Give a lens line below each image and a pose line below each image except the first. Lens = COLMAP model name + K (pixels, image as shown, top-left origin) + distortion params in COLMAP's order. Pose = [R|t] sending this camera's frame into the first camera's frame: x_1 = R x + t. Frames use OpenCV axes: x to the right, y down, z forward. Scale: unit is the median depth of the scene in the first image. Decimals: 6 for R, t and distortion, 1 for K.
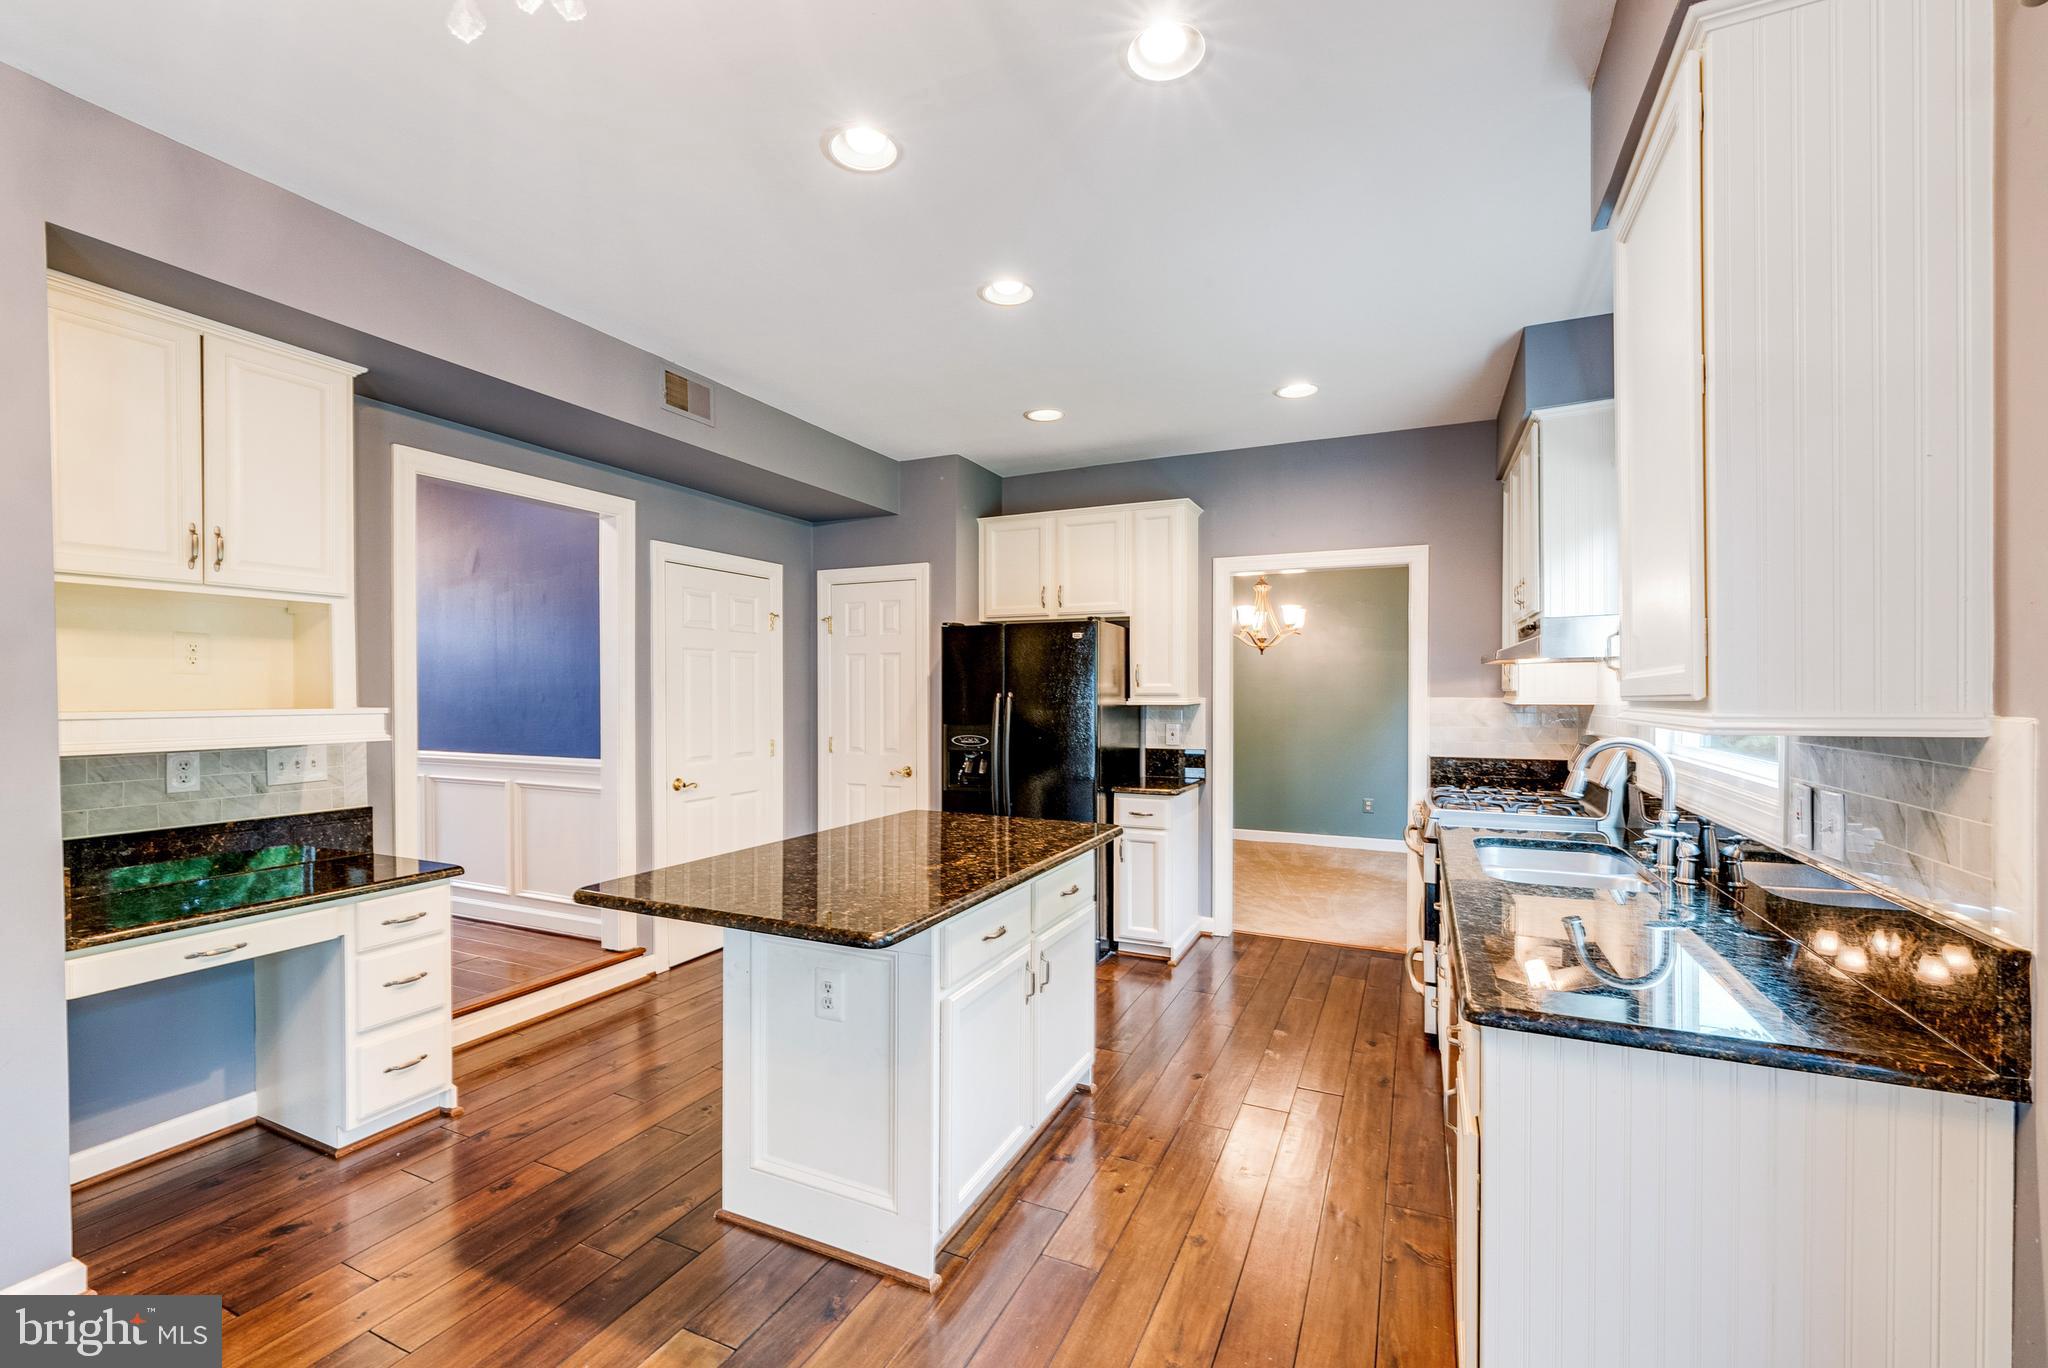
lens RADIAL K [[854.0, 0, 1012.9], [0, 854.0, 700.3], [0, 0, 1]] dist [0.000909, 0.000134]
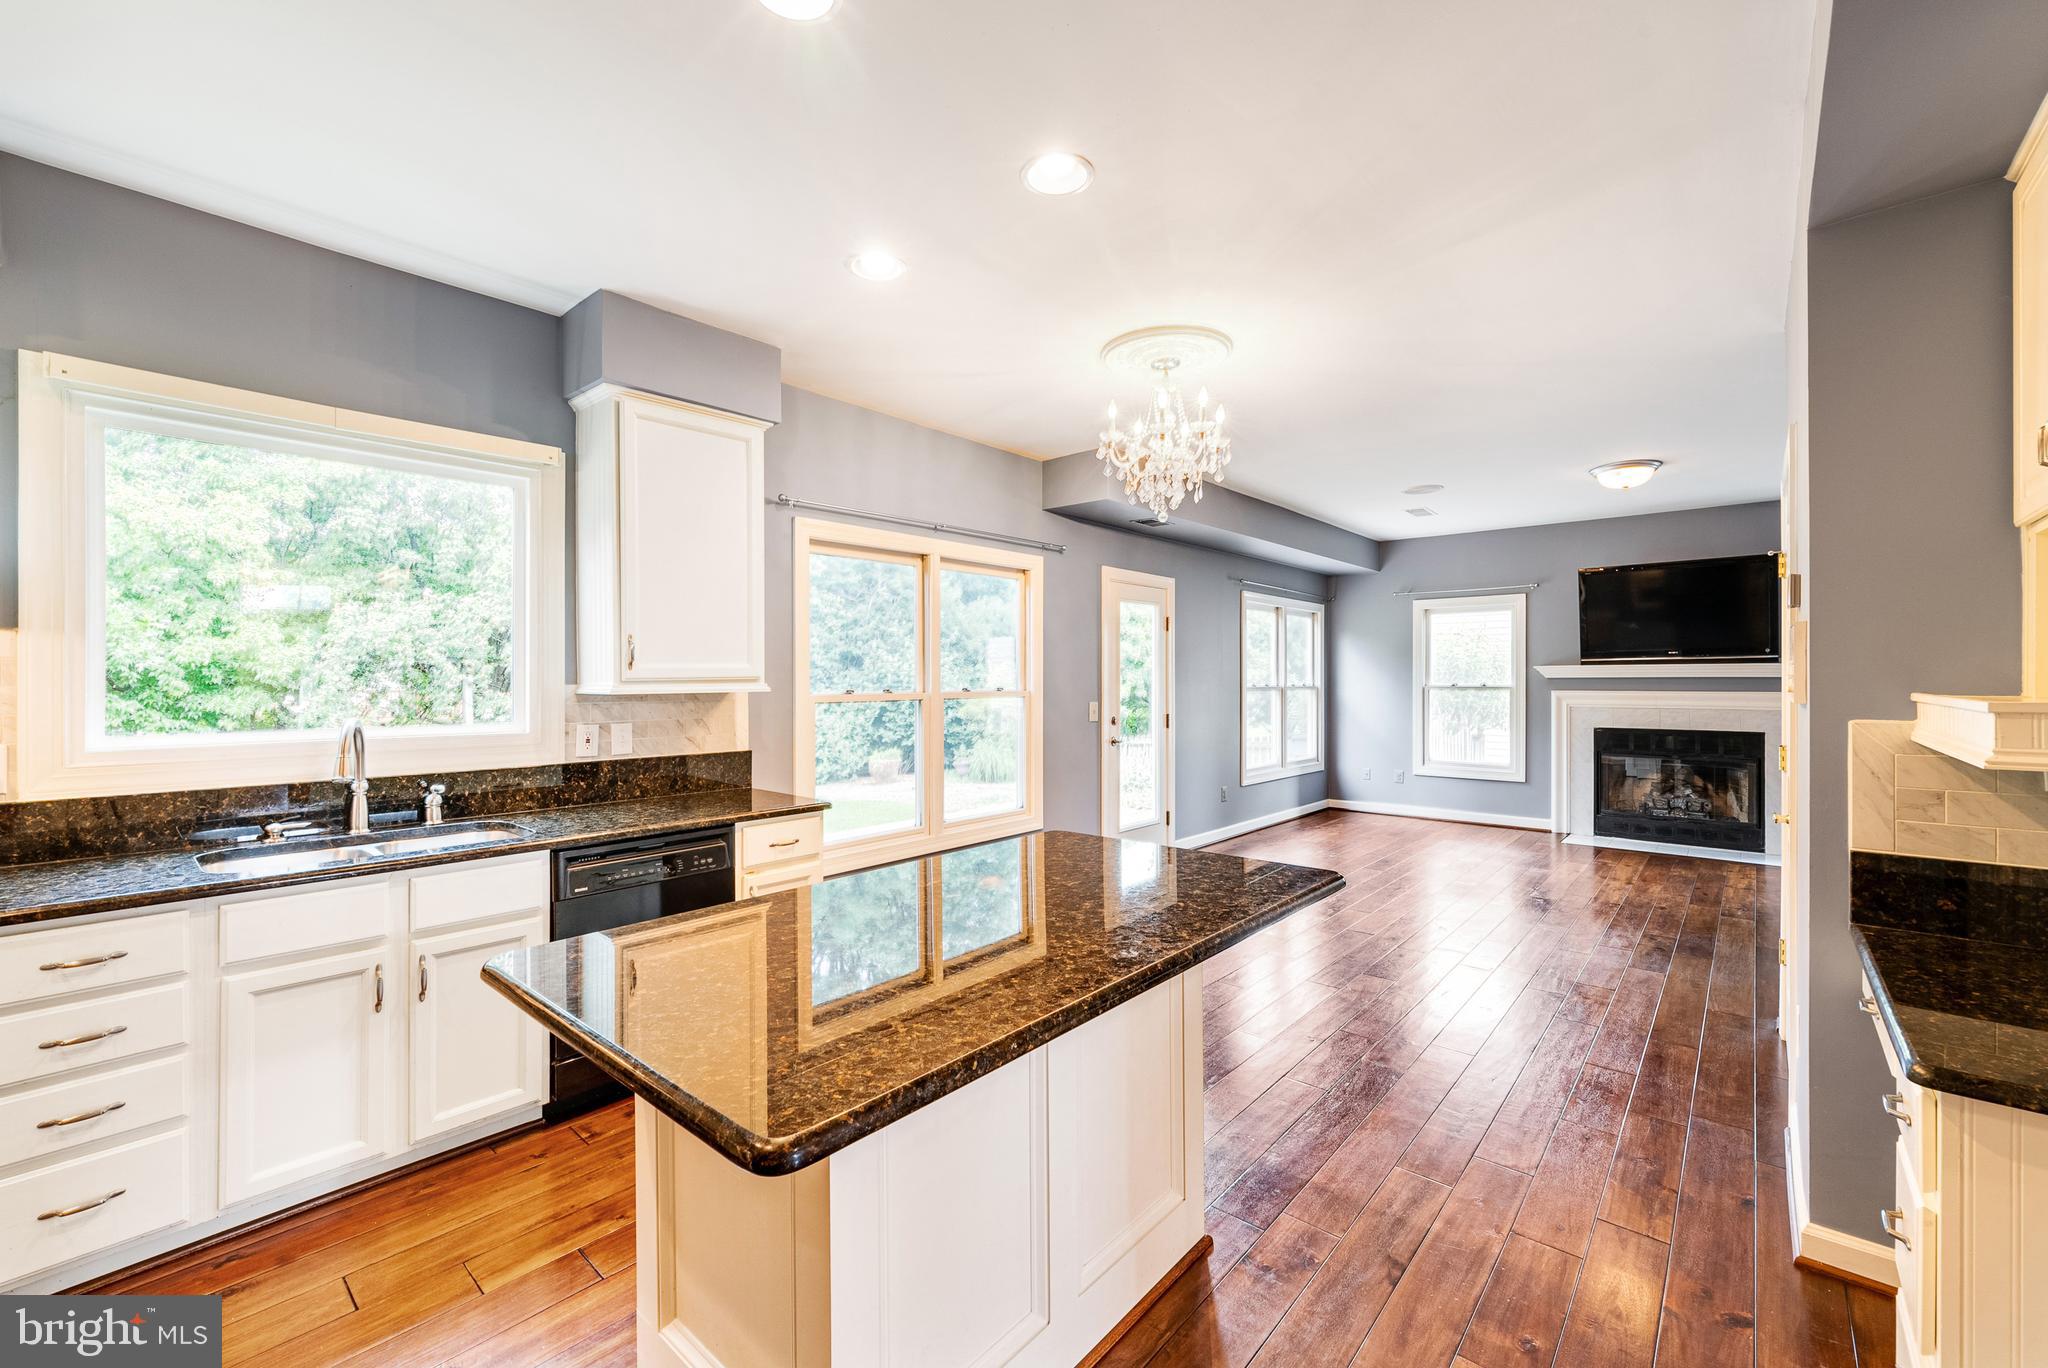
lens RADIAL K [[843.1, 0, 1017.4], [0, 843.1, 678.9], [0, 0, 1]] dist [-0.000591, 0.000043]
pose [[-0.962393, 0.003308, 0.271642, -0.190656], [0.006581, 0.999916, 0.011139, -0.006679], [-0.271583, 0.012508, -0.962334, 0.950700]]
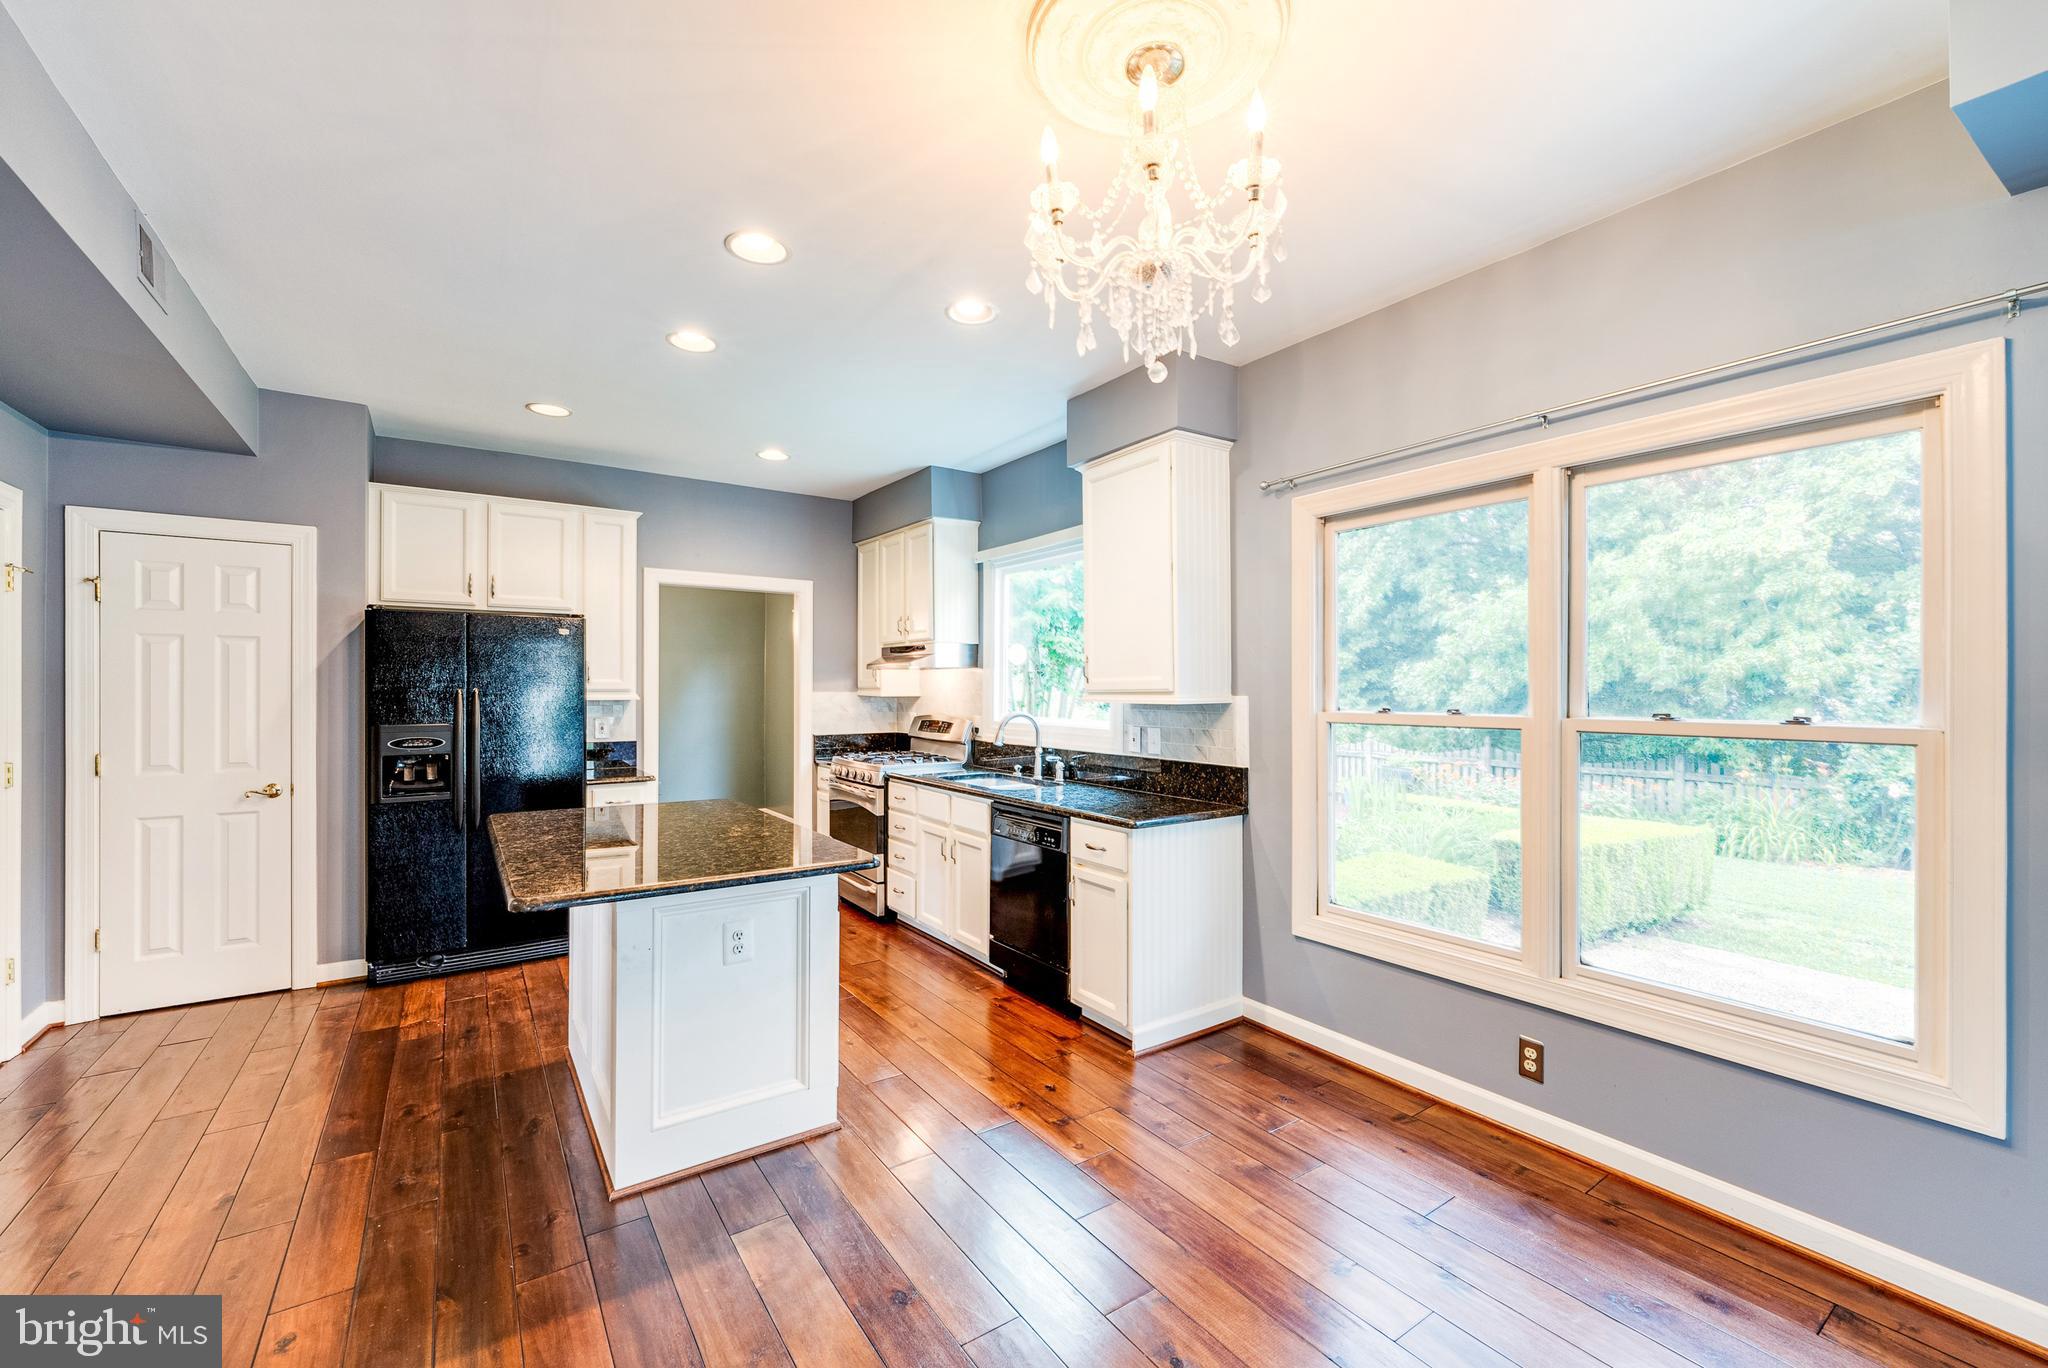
lens RADIAL K [[834.0, 0, 1023.3], [0, 834.0, 689.8], [0, 0, 1]] dist [-0.000457, -0.000018]
pose [[0.503523, -0.000287, 0.863982, -0.470914], [0.007672, 0.999962, -0.004139, 0.001149], [-0.863948, 0.008713, 0.503506, 0.032847]]
